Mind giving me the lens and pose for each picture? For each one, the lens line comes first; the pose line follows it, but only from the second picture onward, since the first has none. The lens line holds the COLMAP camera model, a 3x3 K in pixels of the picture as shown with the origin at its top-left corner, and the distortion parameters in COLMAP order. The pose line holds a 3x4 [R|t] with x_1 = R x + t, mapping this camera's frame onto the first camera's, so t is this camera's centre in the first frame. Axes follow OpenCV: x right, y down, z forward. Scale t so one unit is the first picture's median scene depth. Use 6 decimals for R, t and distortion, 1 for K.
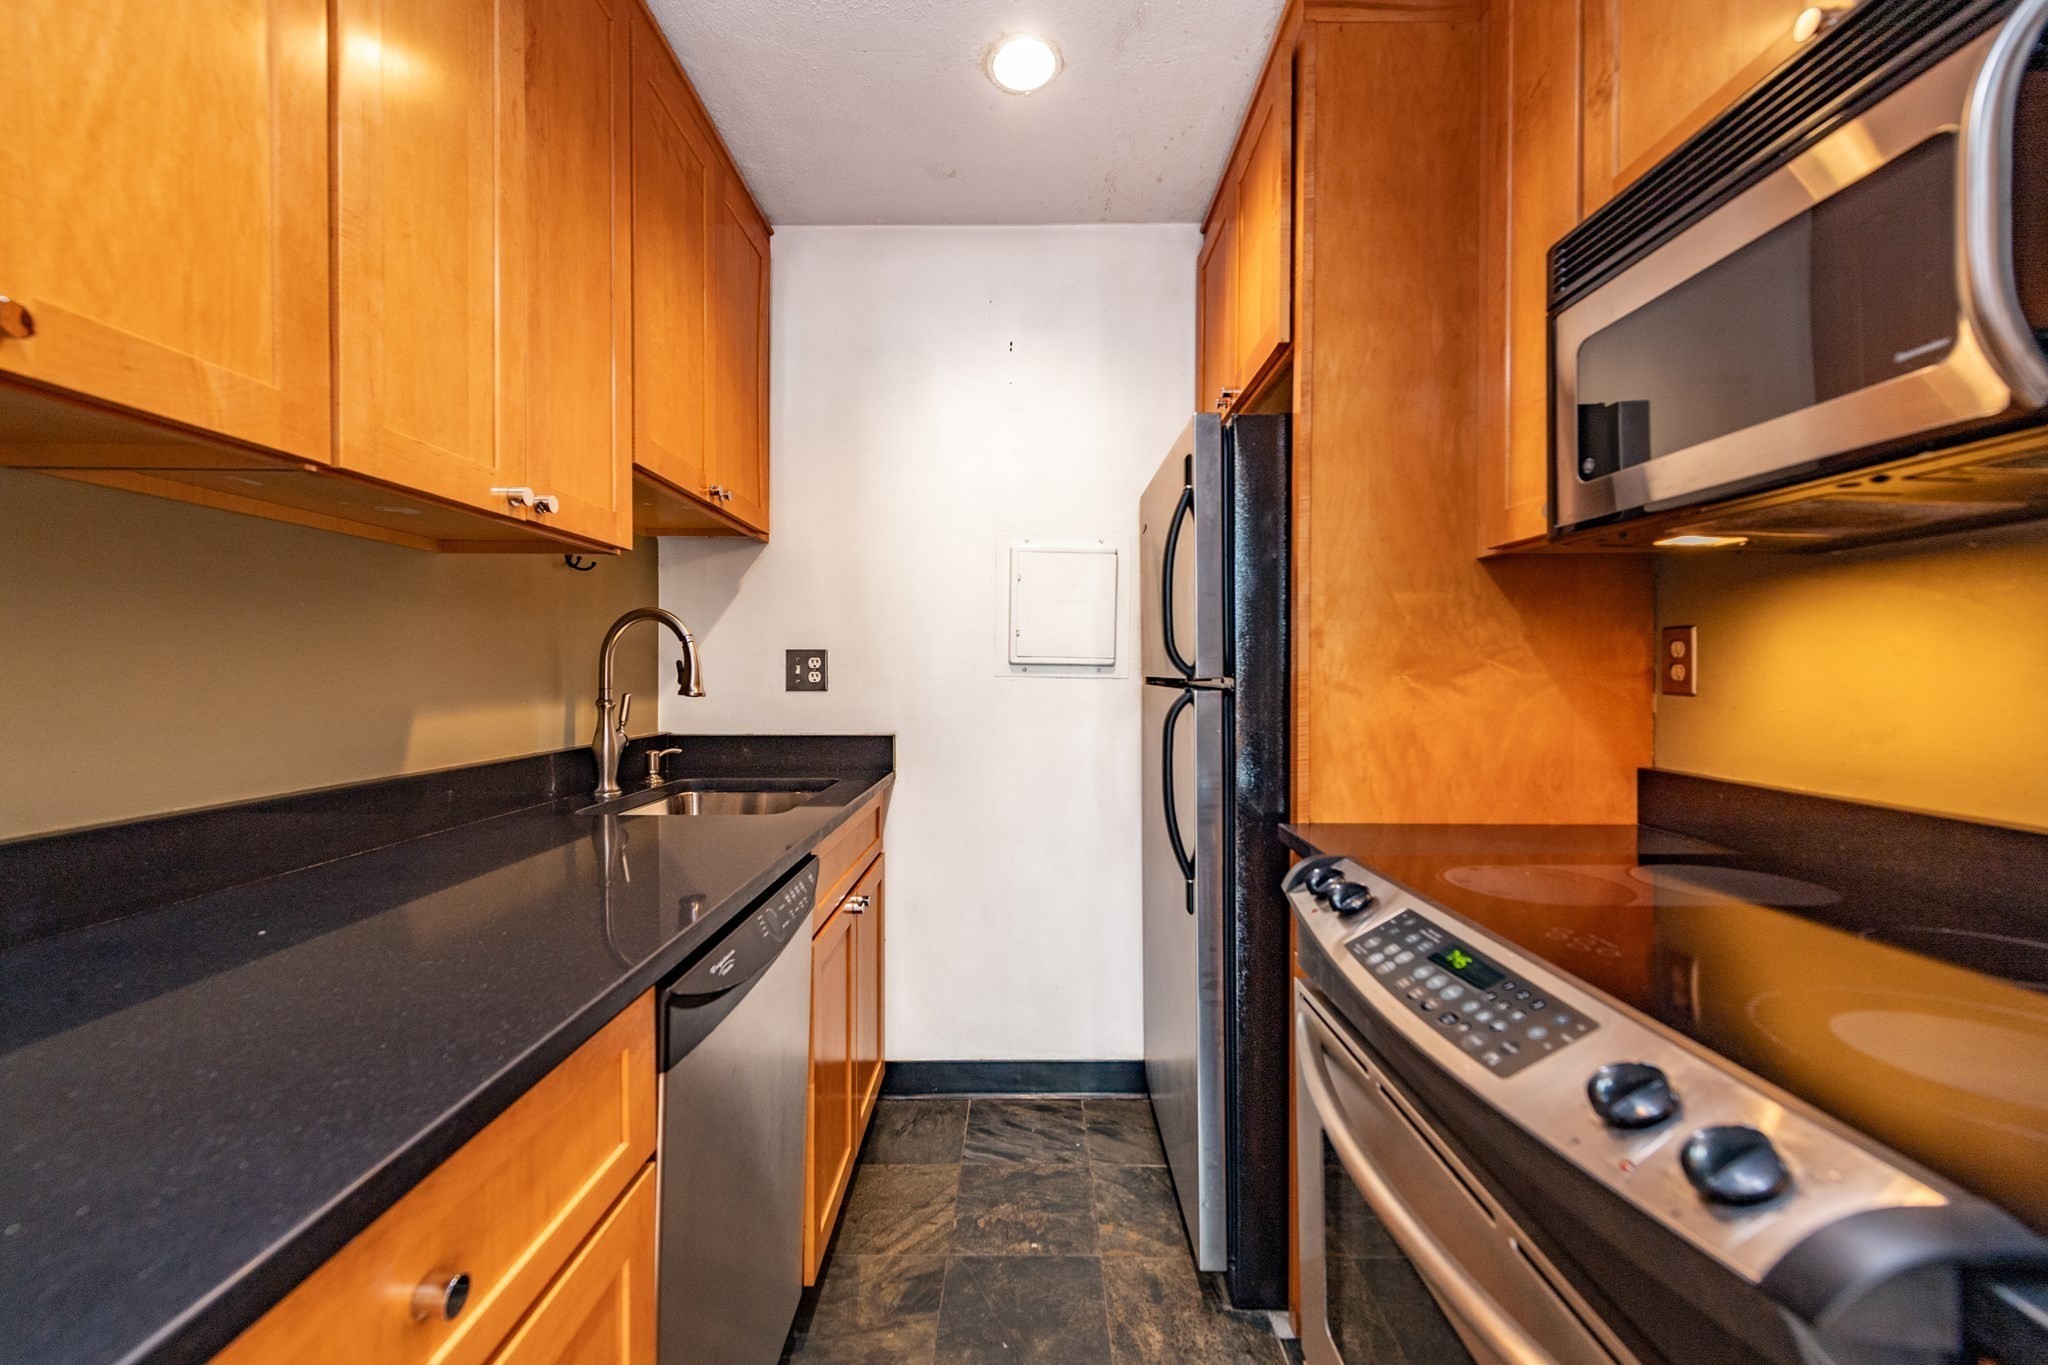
lens RADIAL K [[812.9, 0, 1011.0], [0, 812.9, 670.7], [0, 0, 1]] dist [0.017365, -0.005436]
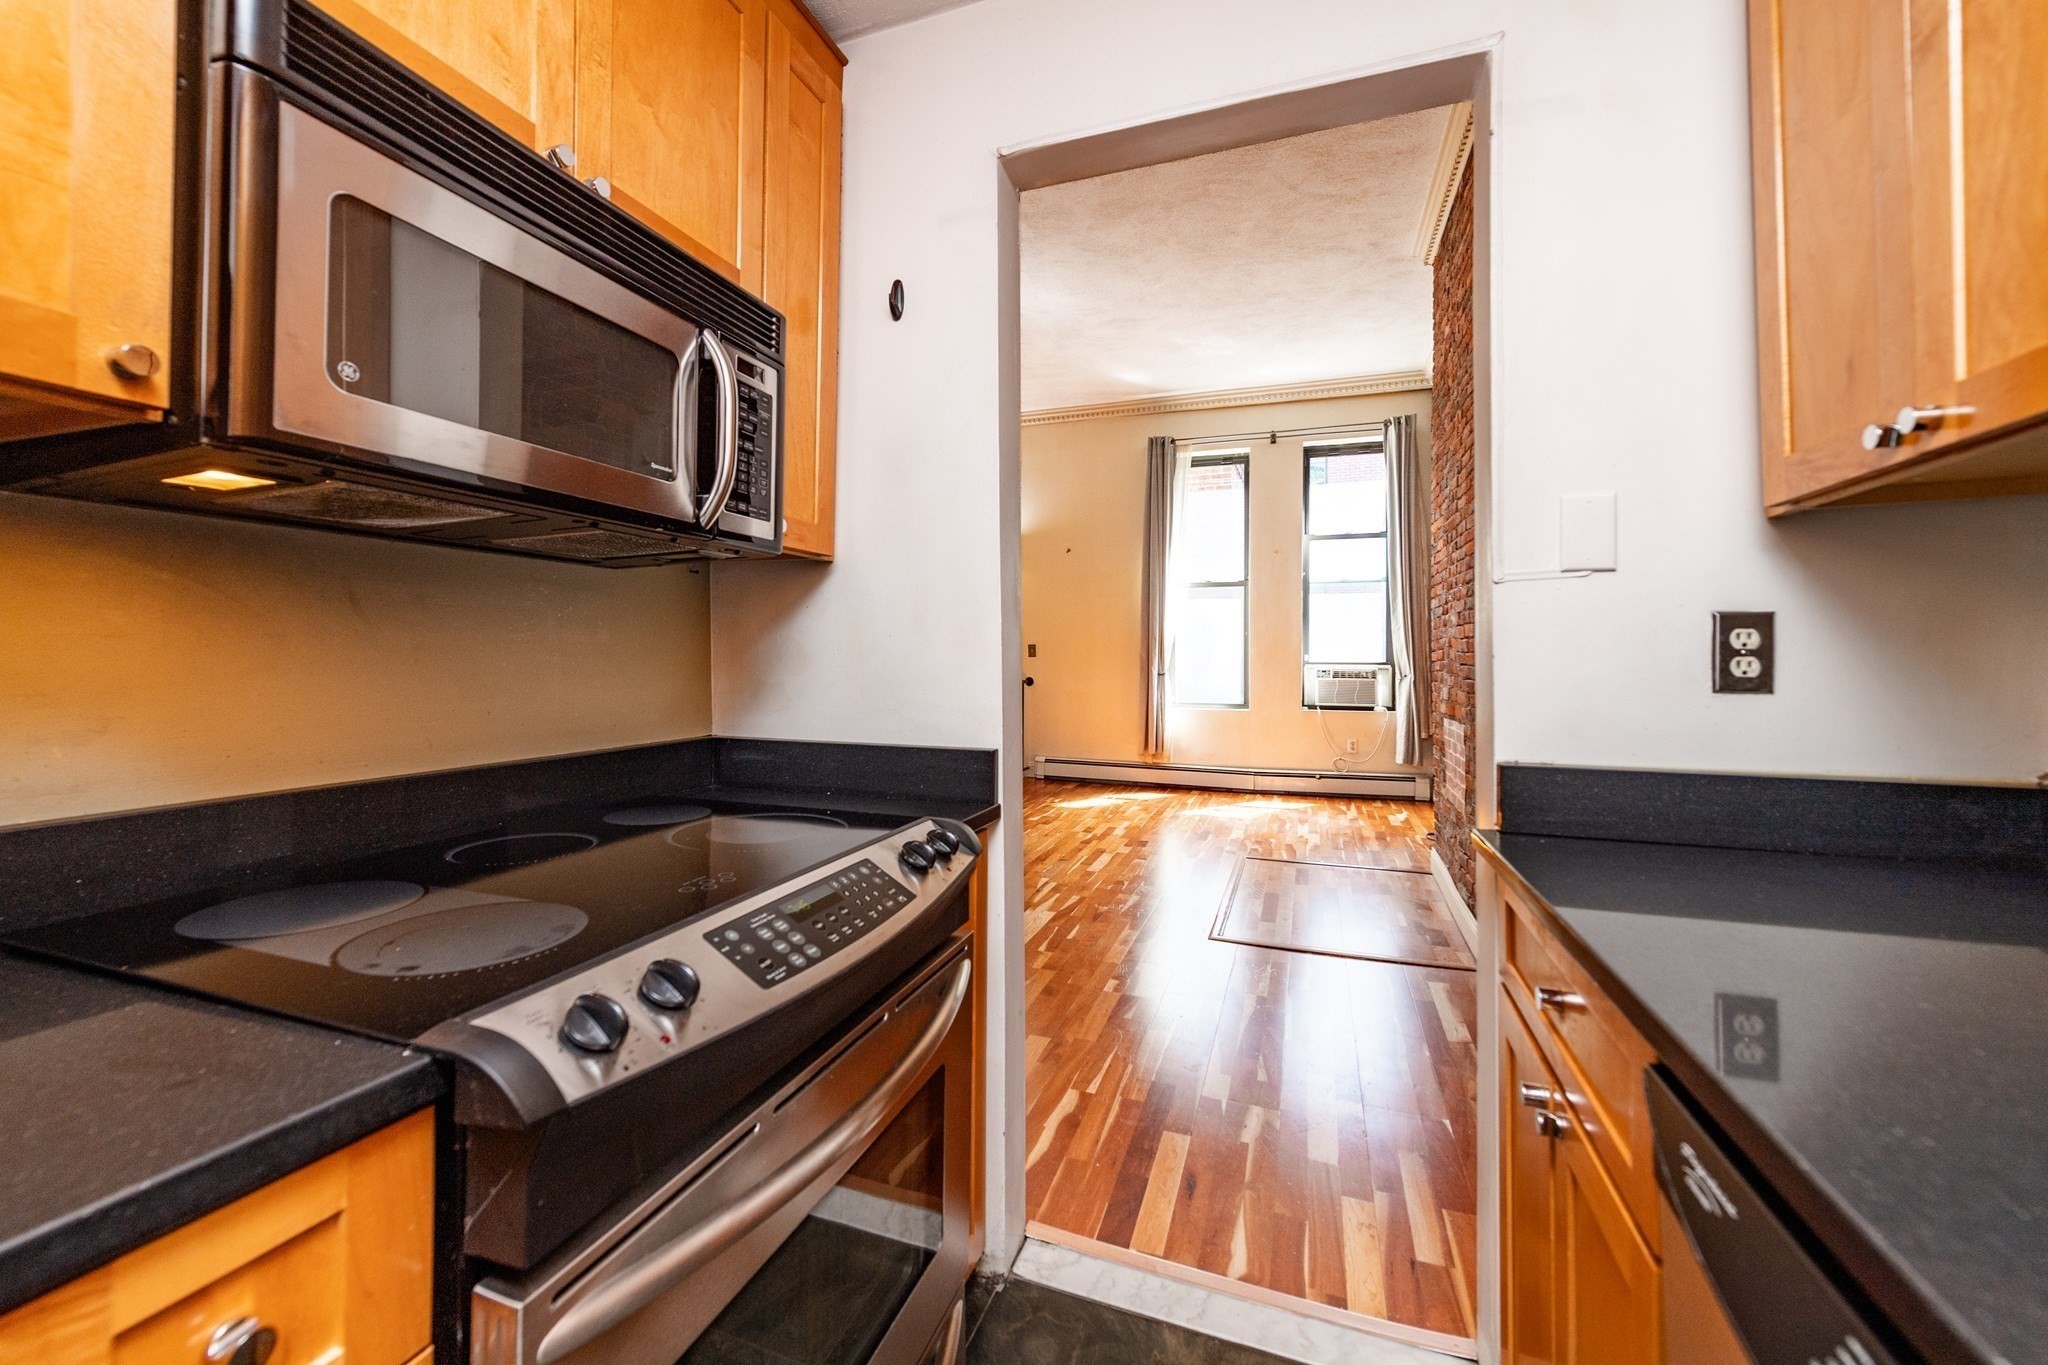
lens RADIAL K [[828.6, 0, 1004.0], [0, 828.6, 635.3], [0, 0, 1]] dist [0.000498, -0.005630]
pose [[-0.942241, 0.007824, 0.334845, -0.103984], [-0.000227, 0.999712, -0.023997, -0.000222], [-0.334936, -0.022687, -0.941968, 1.796238]]
